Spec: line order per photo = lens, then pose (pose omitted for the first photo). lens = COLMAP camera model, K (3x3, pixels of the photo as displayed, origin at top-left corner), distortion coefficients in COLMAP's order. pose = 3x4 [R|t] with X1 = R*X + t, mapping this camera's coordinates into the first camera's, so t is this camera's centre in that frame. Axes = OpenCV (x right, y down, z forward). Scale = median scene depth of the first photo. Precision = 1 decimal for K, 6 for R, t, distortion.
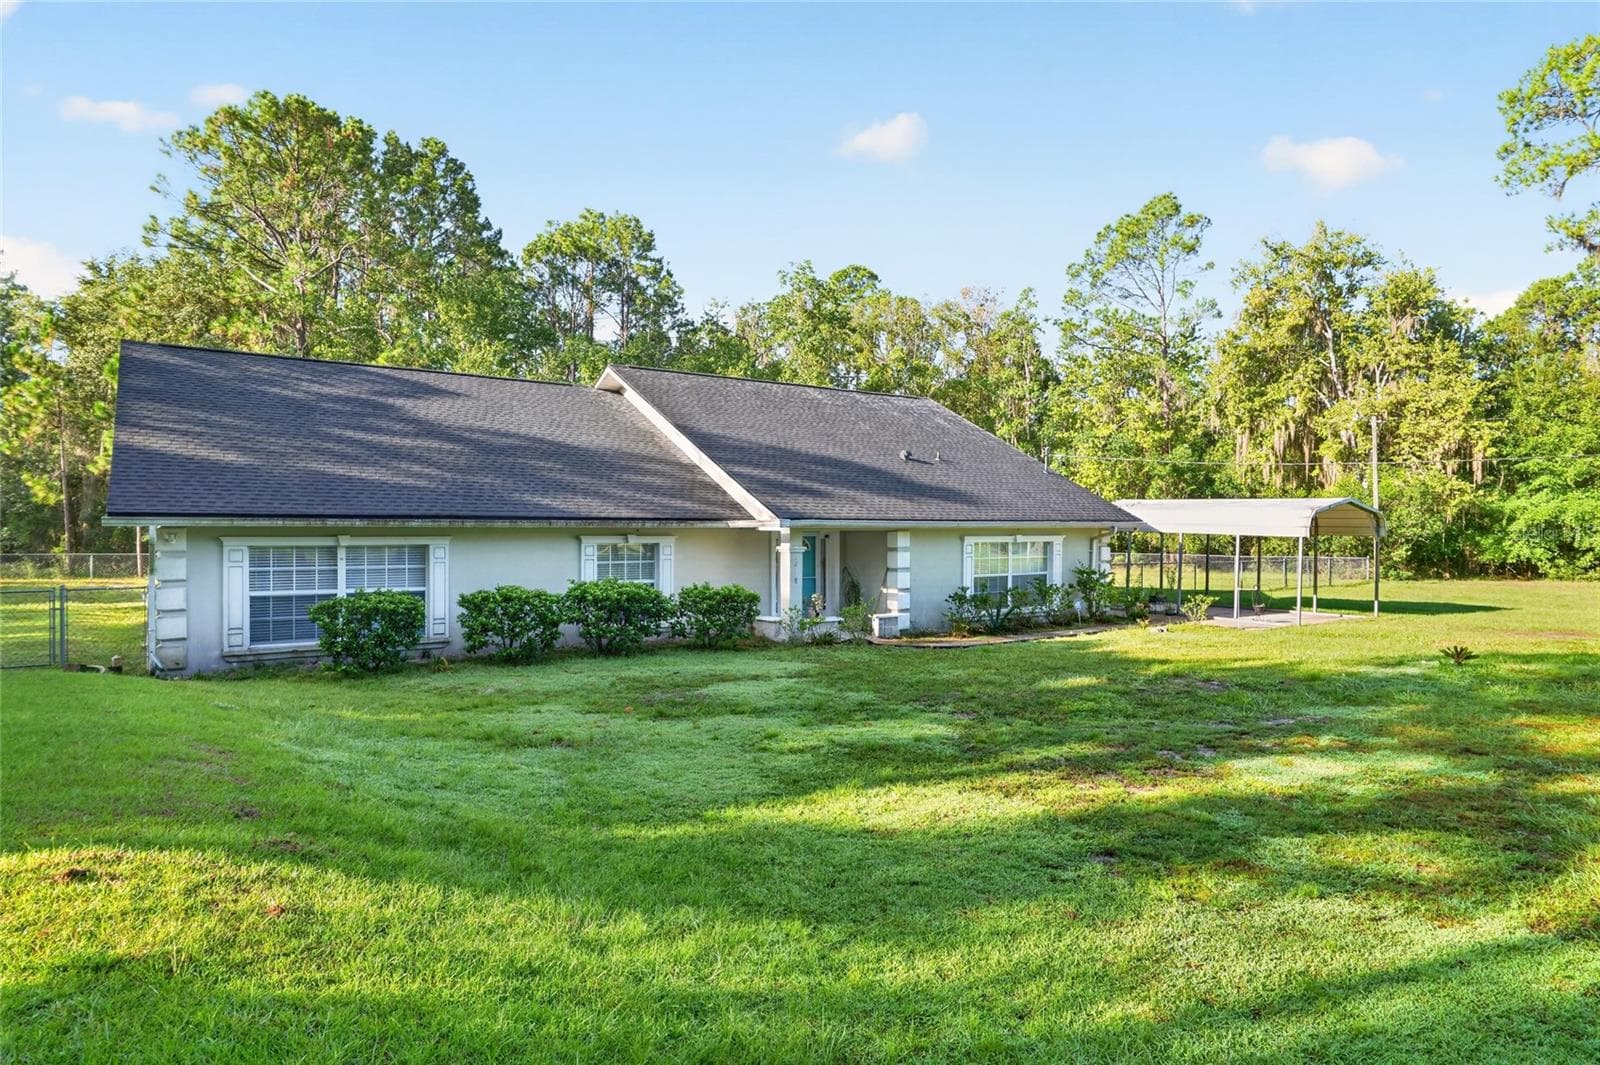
lens RADIAL K [[878.4, 0, 800.0], [0, 878.4, 532.5], [0, 0, 1]] dist [0.004301, -0.001842]
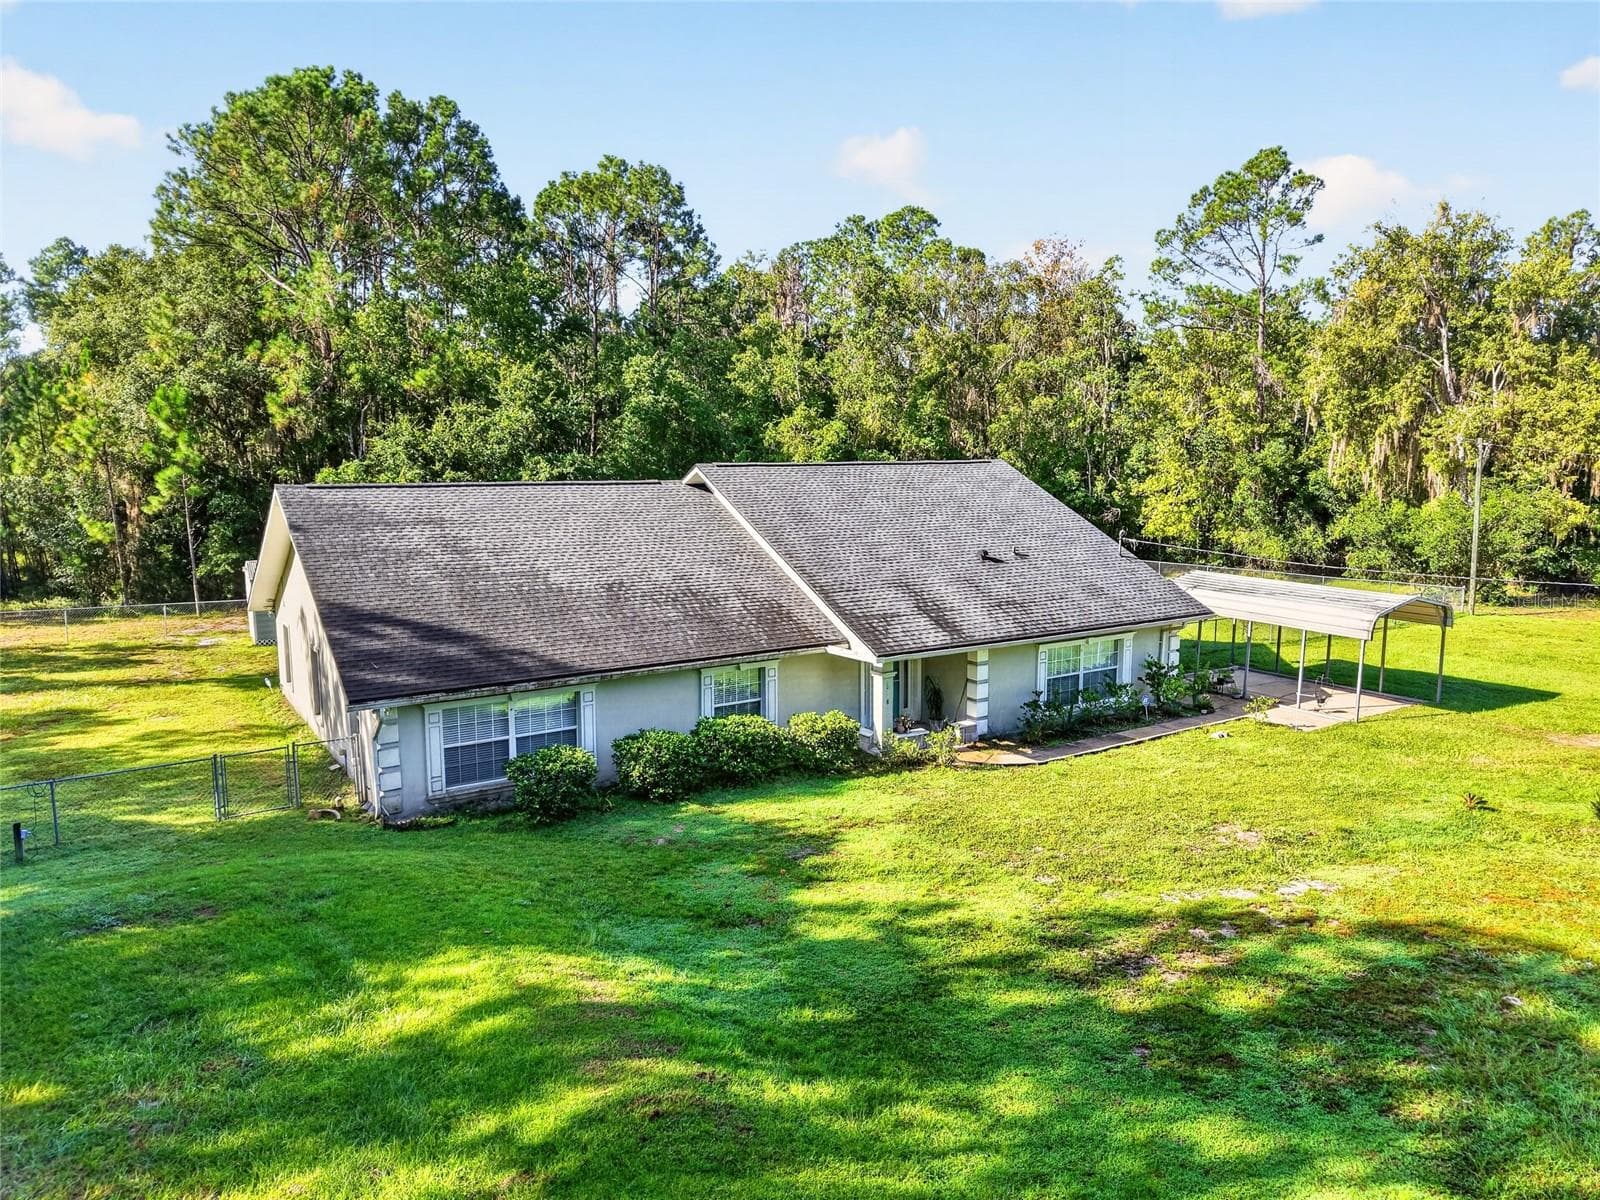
lens RADIAL K [[1025.8, 0, 800.0], [0, 1025.8, 600.0], [0, 0, 1]] dist [0.002876, 0.002311]
pose [[0.999528, -0.000684, -0.030709, -0.027685], [0.004585, 0.991876, 0.127127, -0.088261], [0.030373, -0.127208, 0.991411, -0.101362]]
